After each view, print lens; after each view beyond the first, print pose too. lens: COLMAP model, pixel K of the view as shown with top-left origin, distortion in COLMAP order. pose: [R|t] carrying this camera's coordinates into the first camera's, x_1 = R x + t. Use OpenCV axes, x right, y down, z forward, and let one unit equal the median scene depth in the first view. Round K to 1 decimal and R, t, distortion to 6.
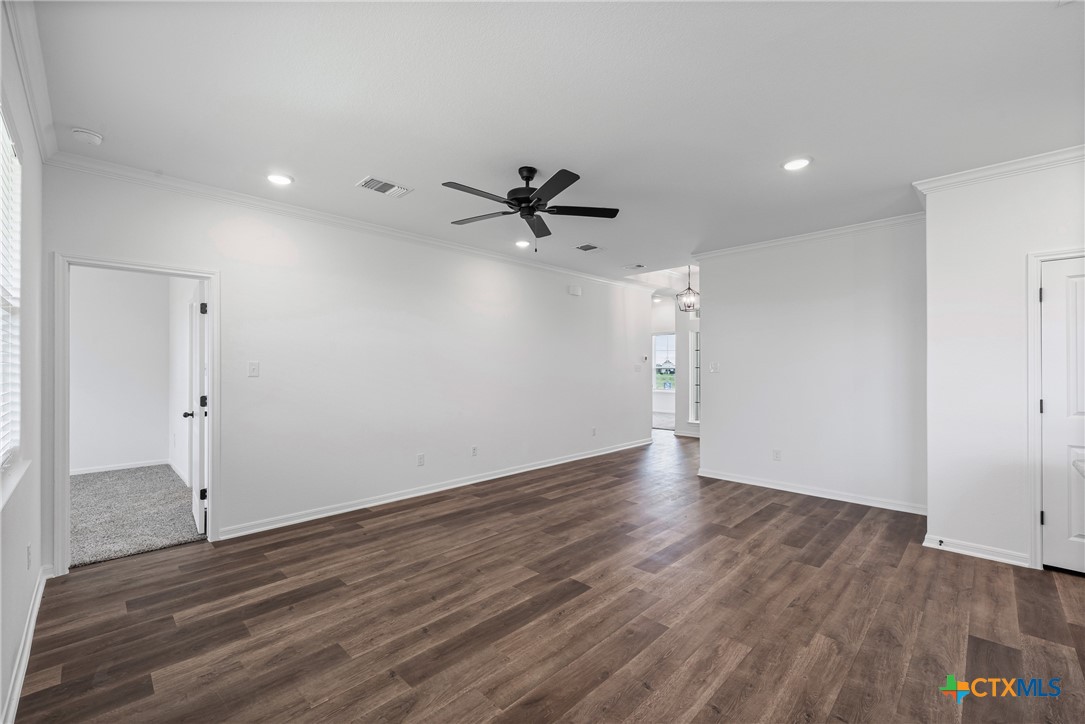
lens RADIAL K [[448.3, 0, 544.7], [0, 448.3, 367.9], [0, 0, 1]] dist [-0.000780, 0.000102]
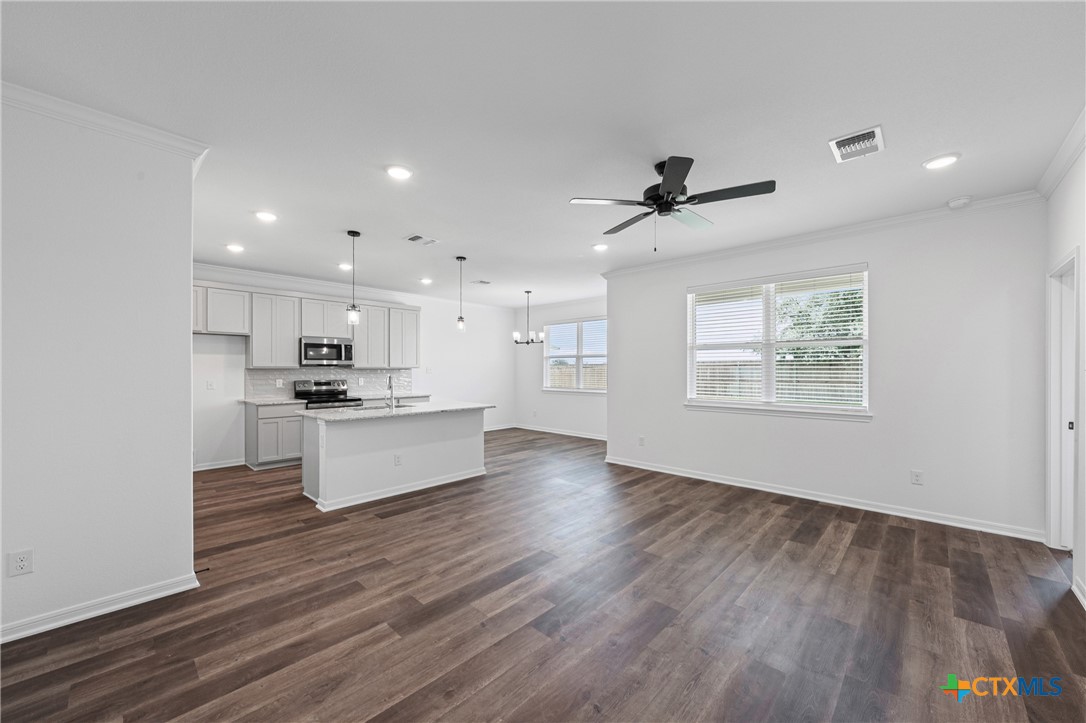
lens RADIAL K [[412.8, 0, 543.9], [0, 412.8, 369.1], [0, 0, 1]] dist [-0.000947, -0.000022]
pose [[-0.999668, 0.000914, -0.025761, 0.257602], [0.000925, 0.999999, -0.000416, -0.000455], [0.025760, -0.000439, -0.999668, 1.975286]]
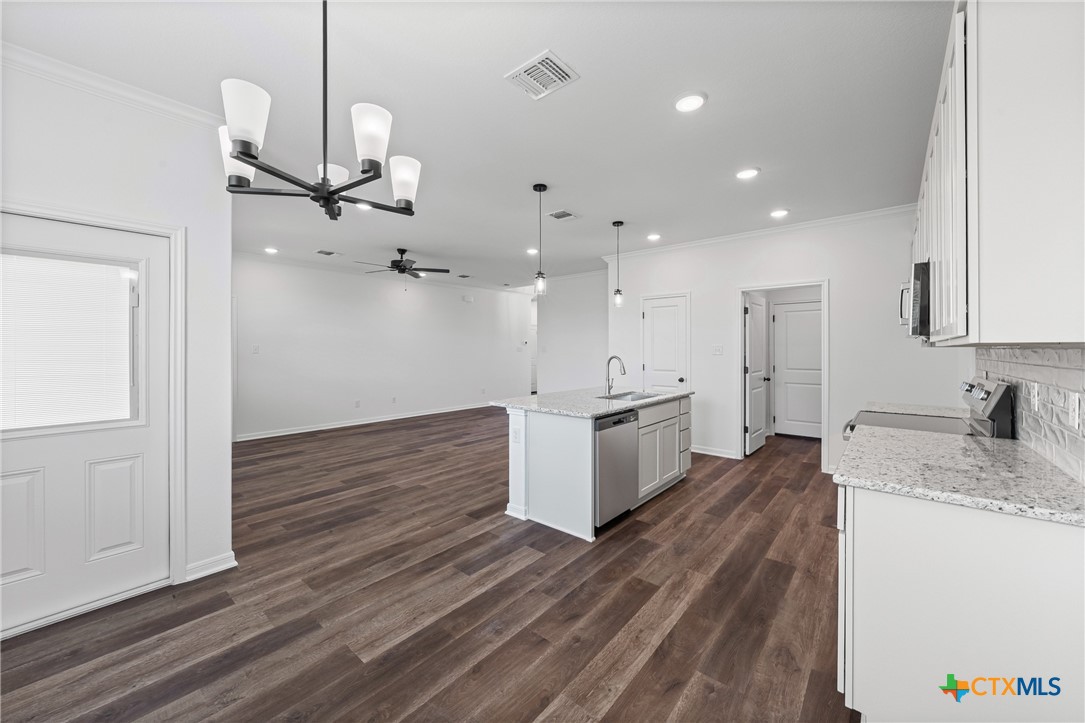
lens RADIAL K [[405.0, 0, 546.3], [0, 405.0, 349.8], [0, 0, 1]] dist [-0.004370, -0.000091]
pose [[0.996766, 0.001662, 0.080343, 0.479181], [-0.001820, 0.999997, 0.001902, -0.000317], [-0.080340, -0.002042, 0.996765, -0.886968]]
